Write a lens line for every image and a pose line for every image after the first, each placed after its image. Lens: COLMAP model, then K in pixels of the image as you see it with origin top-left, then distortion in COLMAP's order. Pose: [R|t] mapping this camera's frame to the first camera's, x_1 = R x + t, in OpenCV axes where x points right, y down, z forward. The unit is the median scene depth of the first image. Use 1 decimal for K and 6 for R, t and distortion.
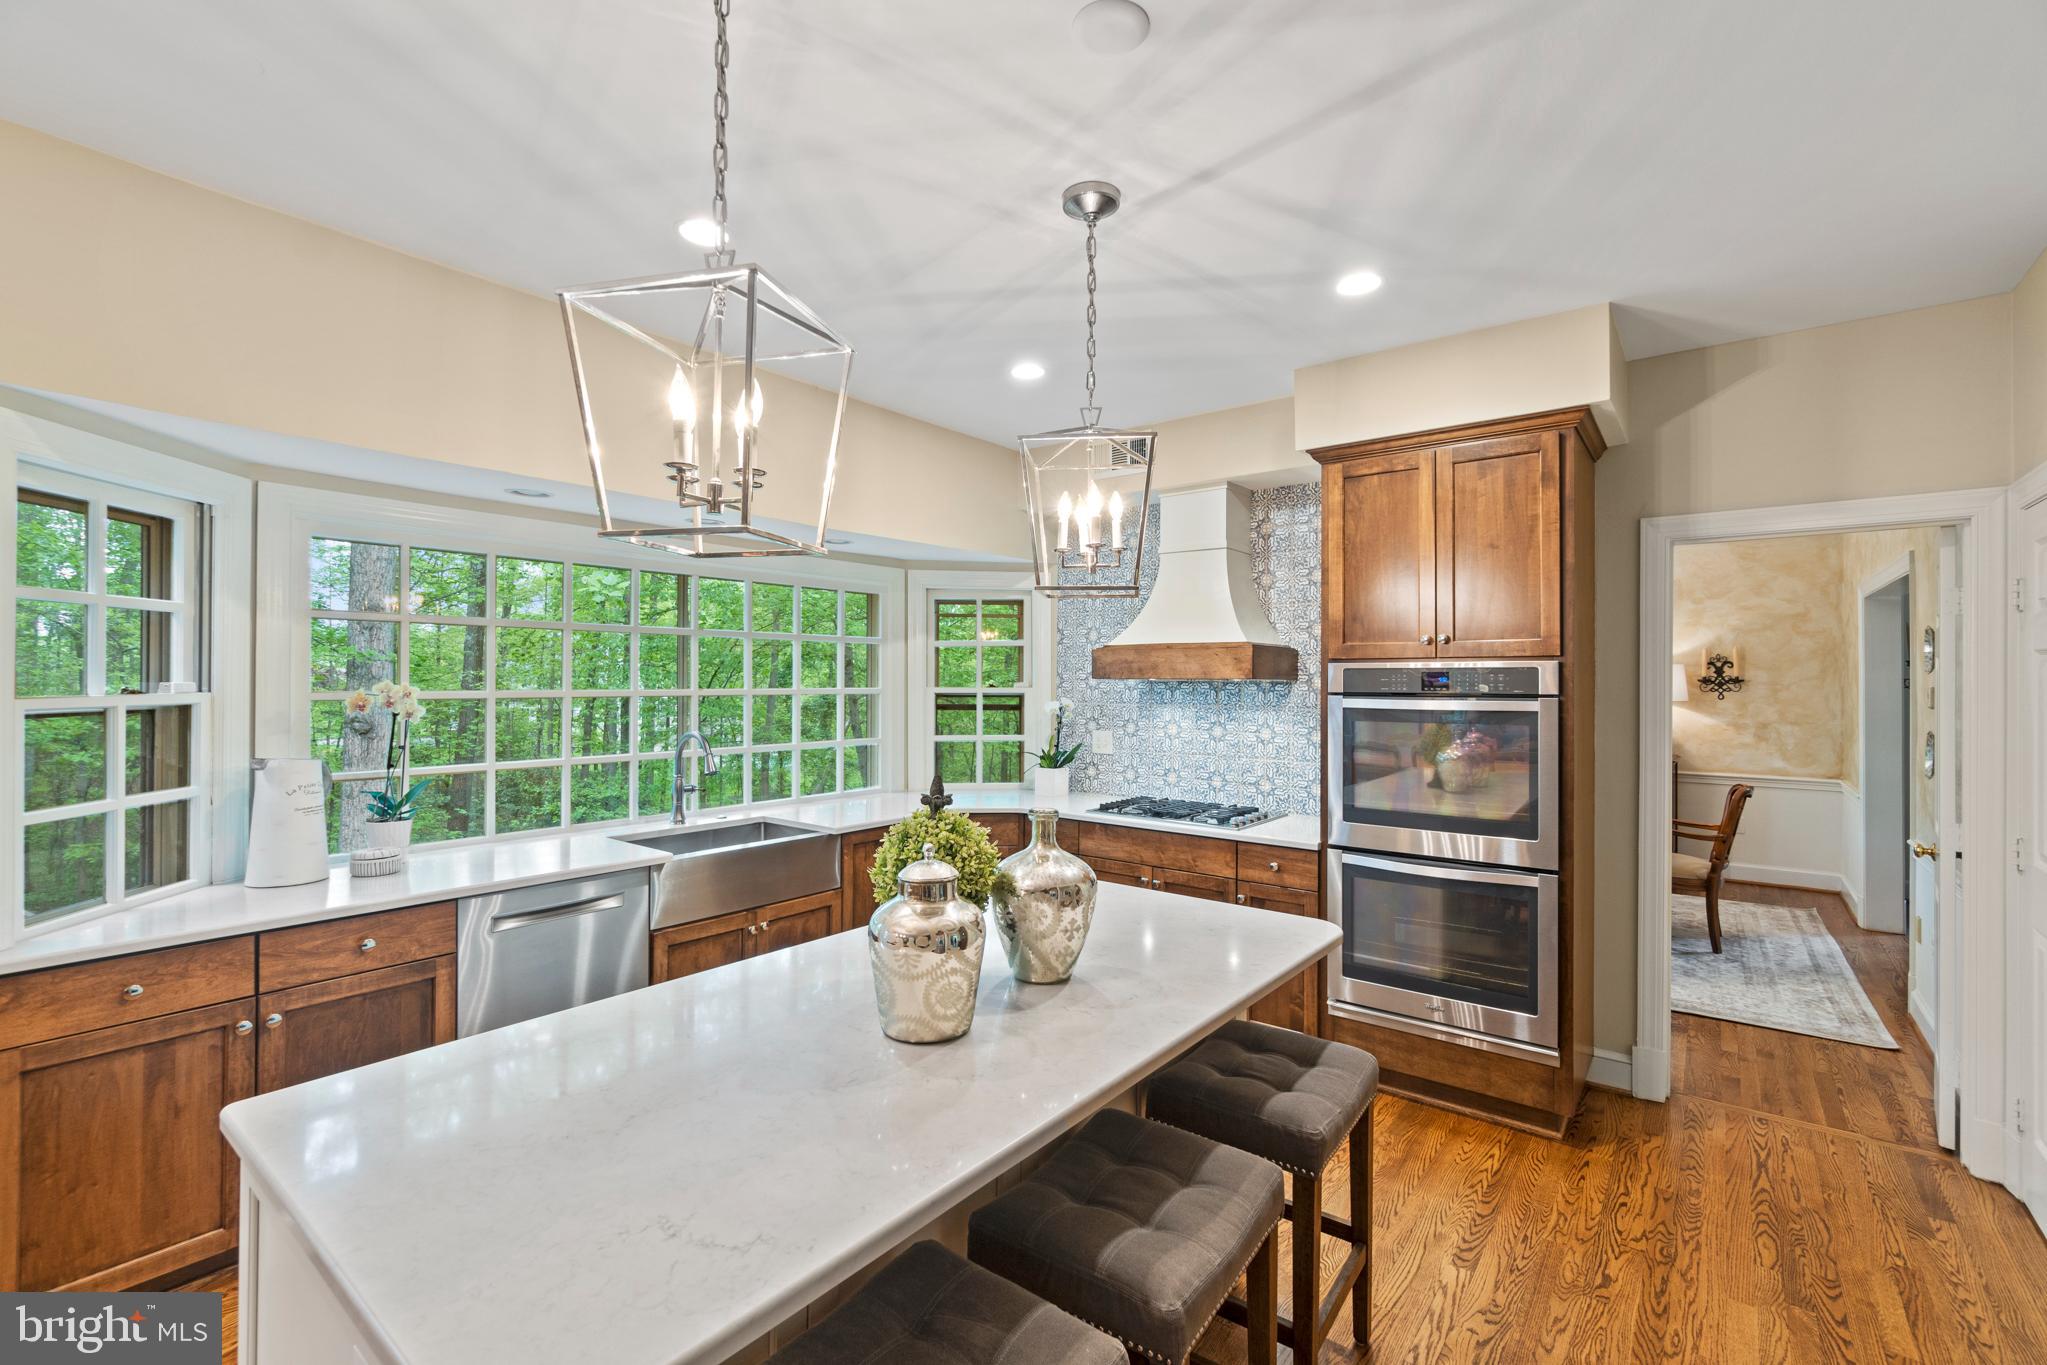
lens RADIAL K [[887.7, 0, 1023.5], [0, 887.7, 682.5], [0, 0, 1]] dist [-0.000645, -0.000006]
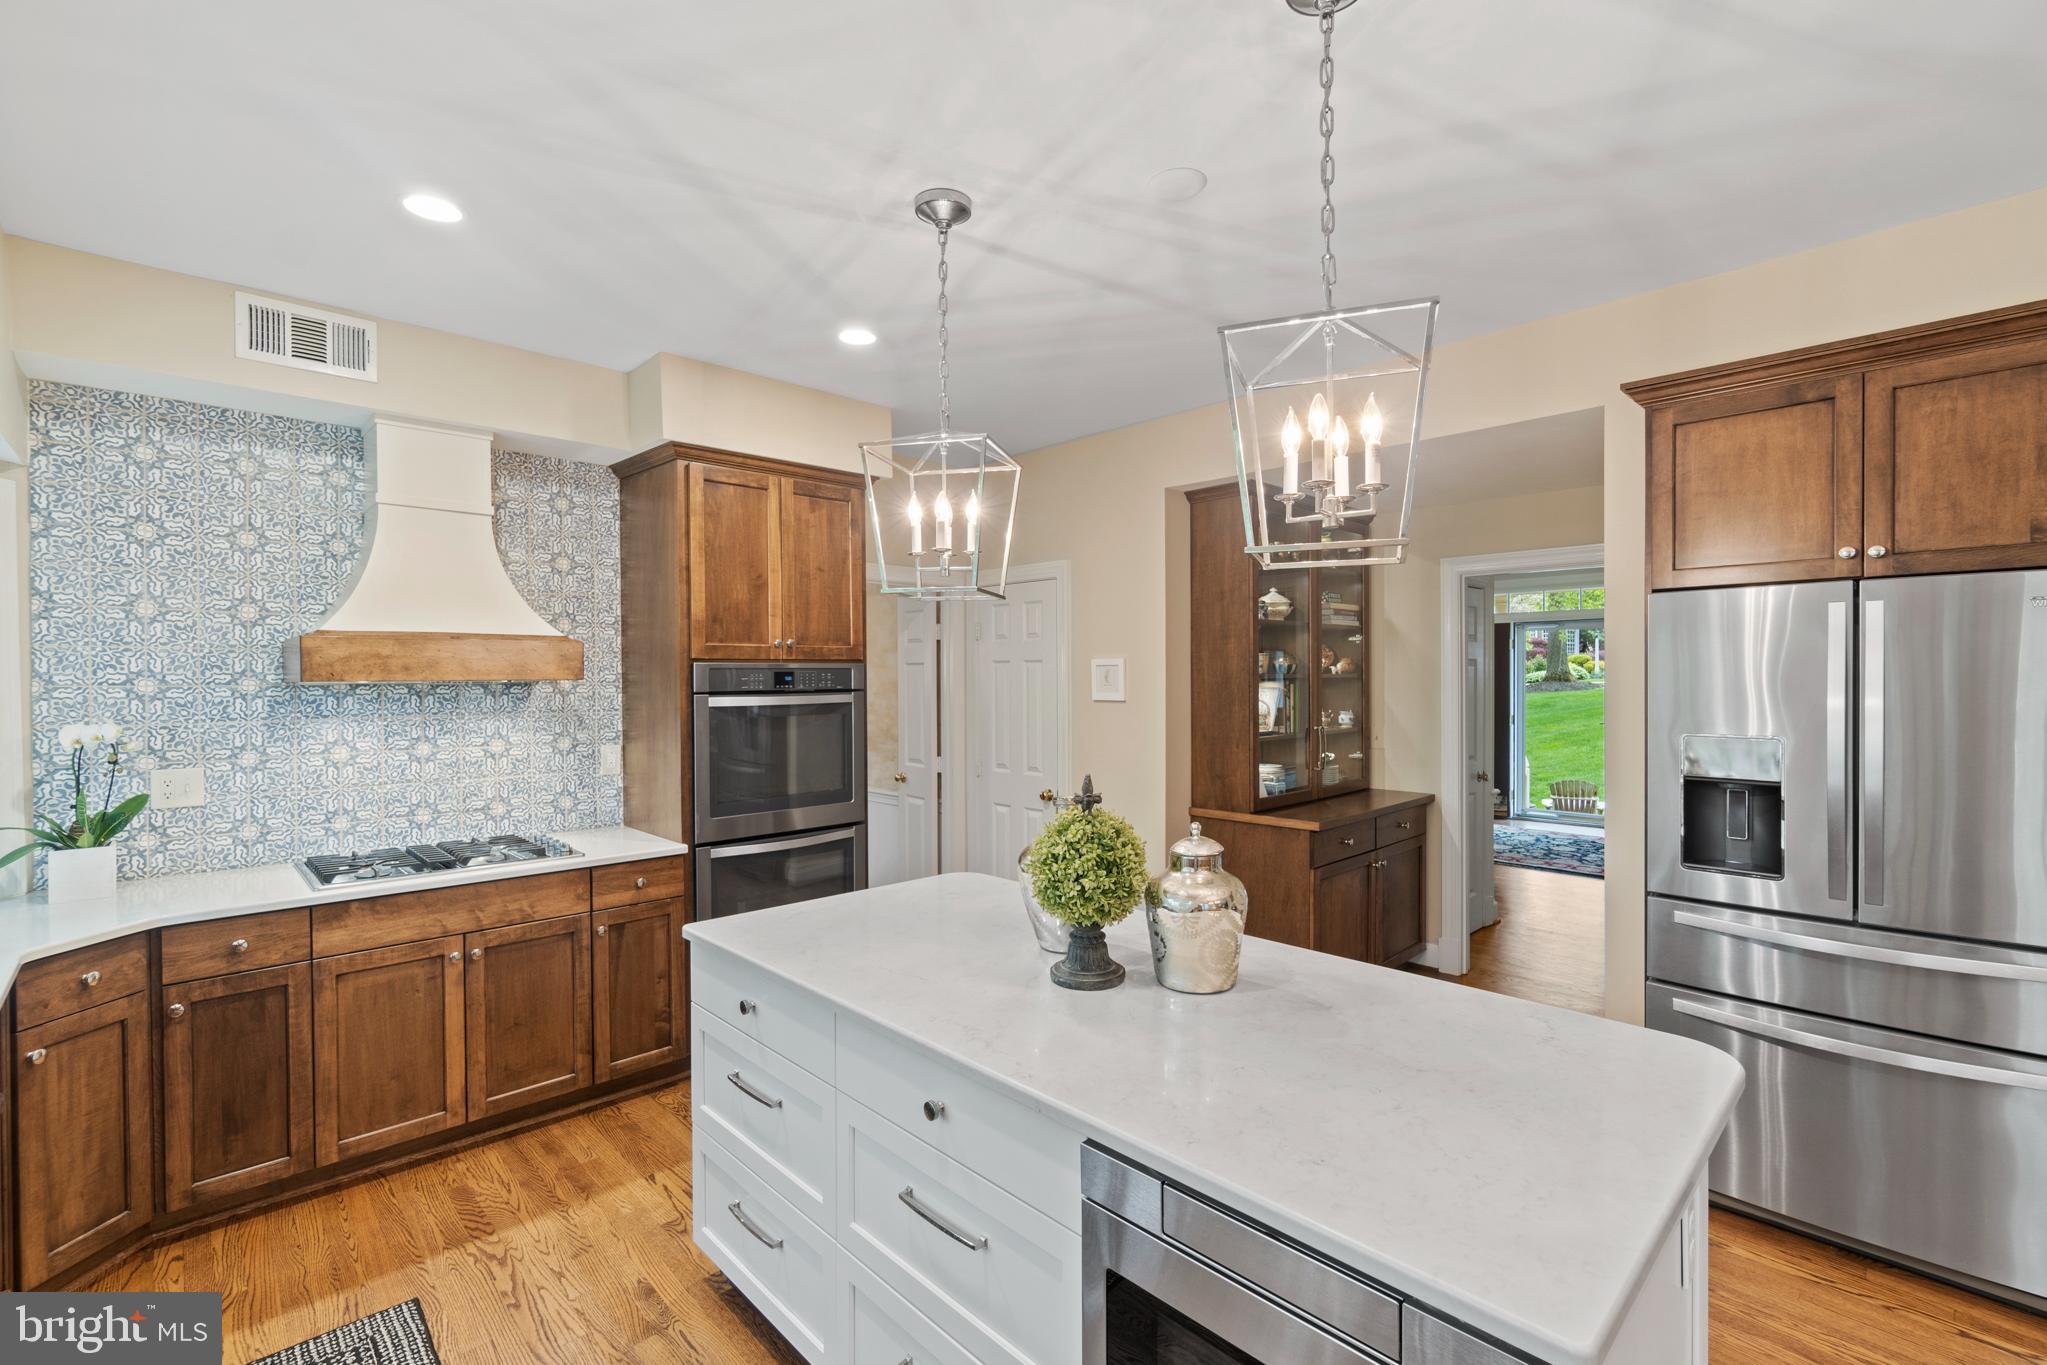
lens RADIAL K [[898.0, 0, 1020.6], [0, 898.0, 693.3], [0, 0, 1]] dist [0.000027, 0.000261]
pose [[0.139996, -0.024697, 0.989844, -0.525288], [0.008937, 0.999680, 0.023678, -0.007249], [-0.990112, 0.005531, 0.140172, 0.432489]]
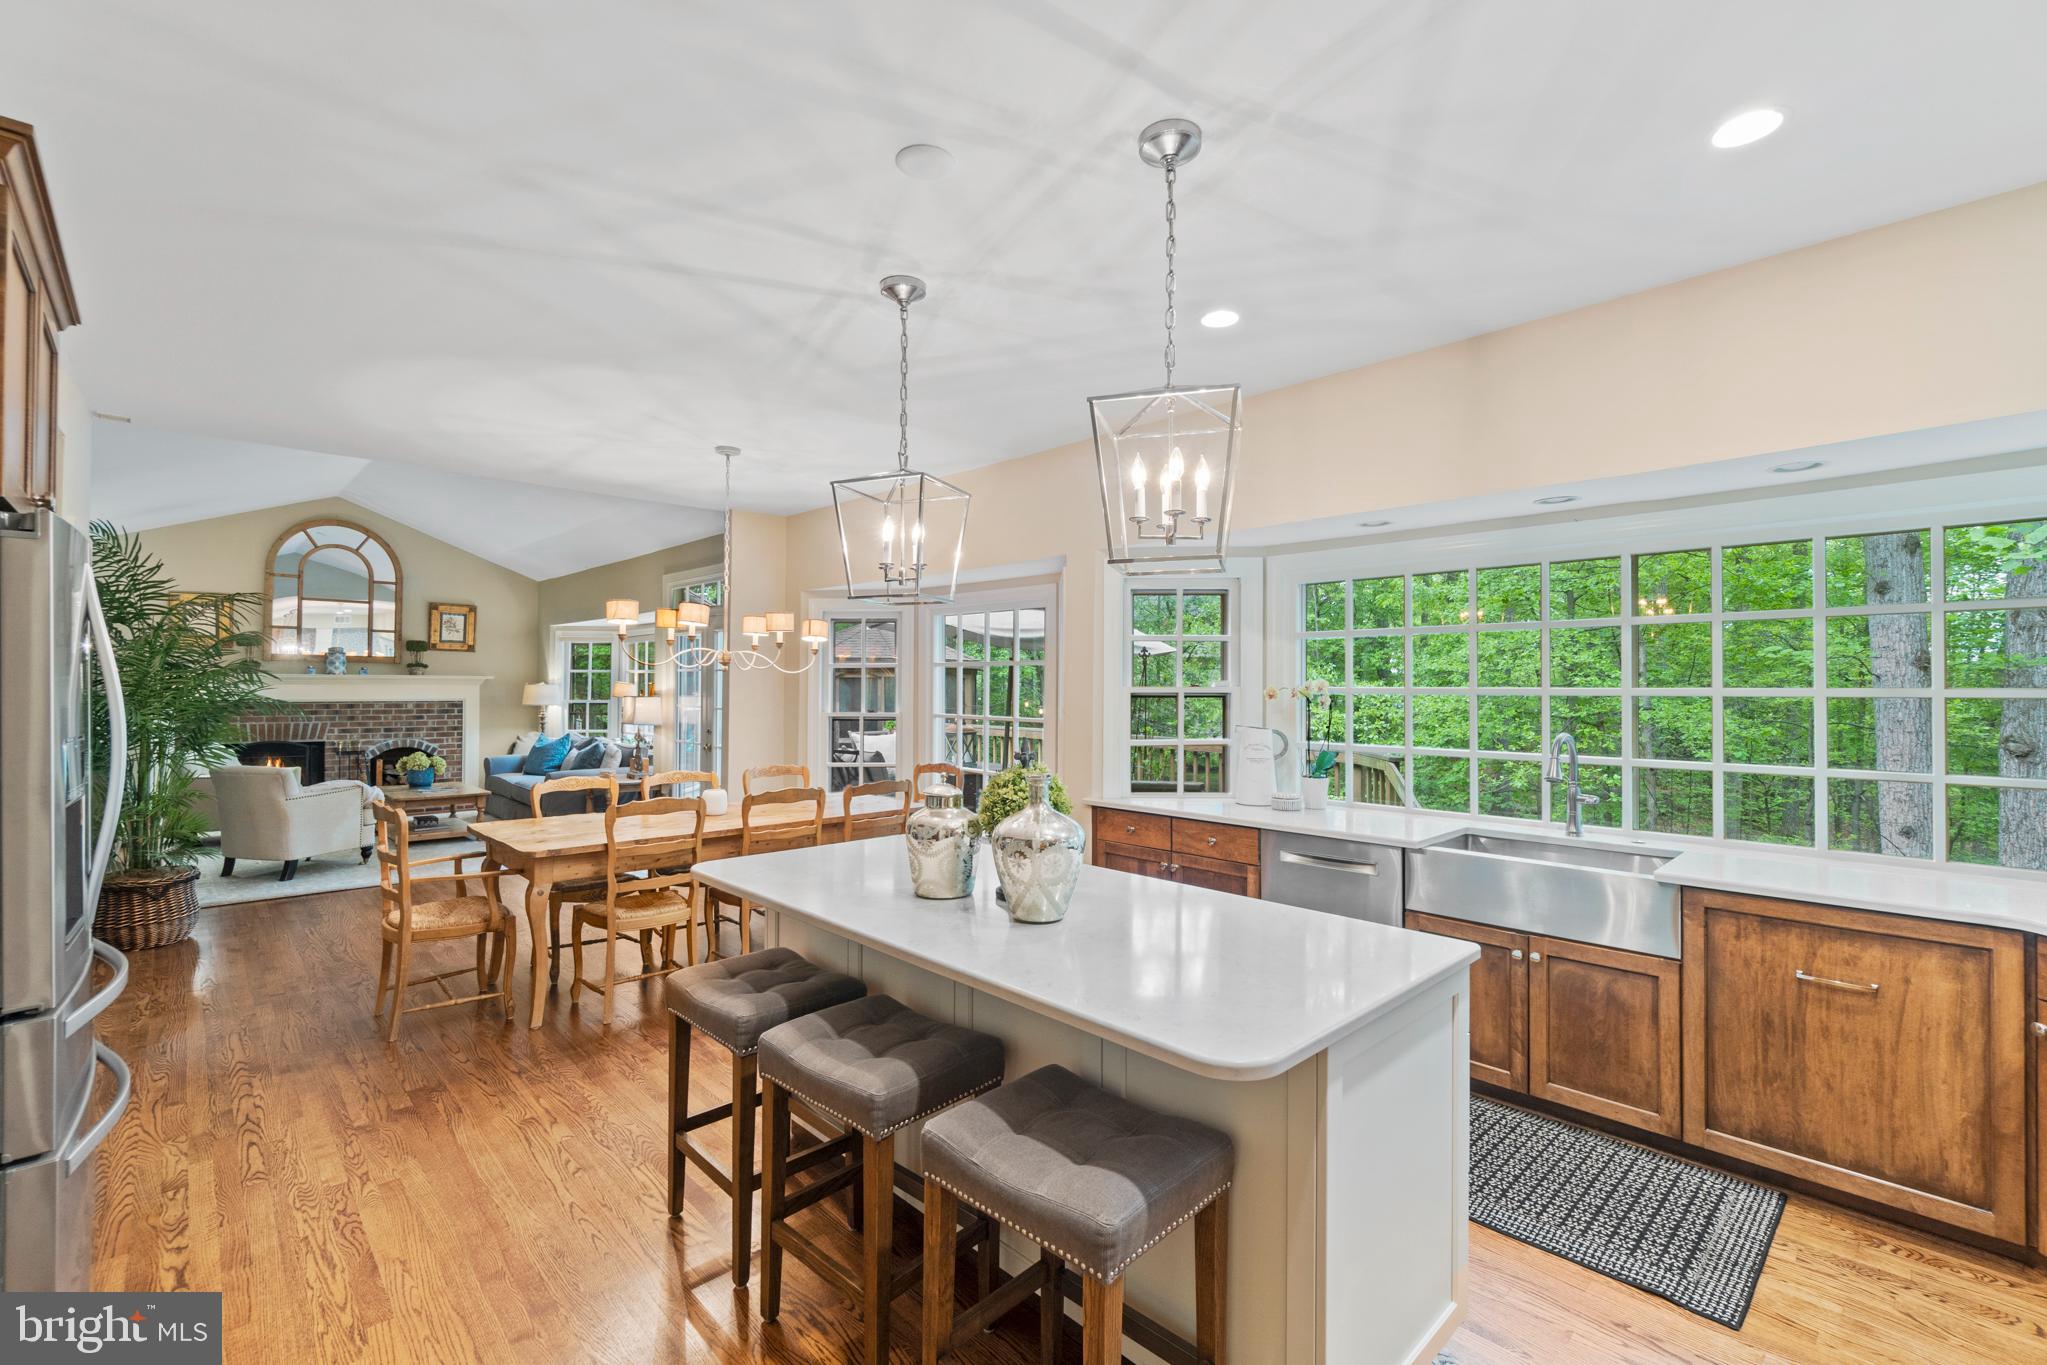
lens RADIAL K [[887.7, 0, 1023.5], [0, 887.7, 682.5], [0, 0, 1]] dist [-0.000645, -0.000006]
pose [[-0.135394, -0.012420, -0.990714, 0.562969], [-0.008192, 0.999901, -0.011416, 0.016986], [0.990758, 0.006570, -0.135483, 0.547784]]
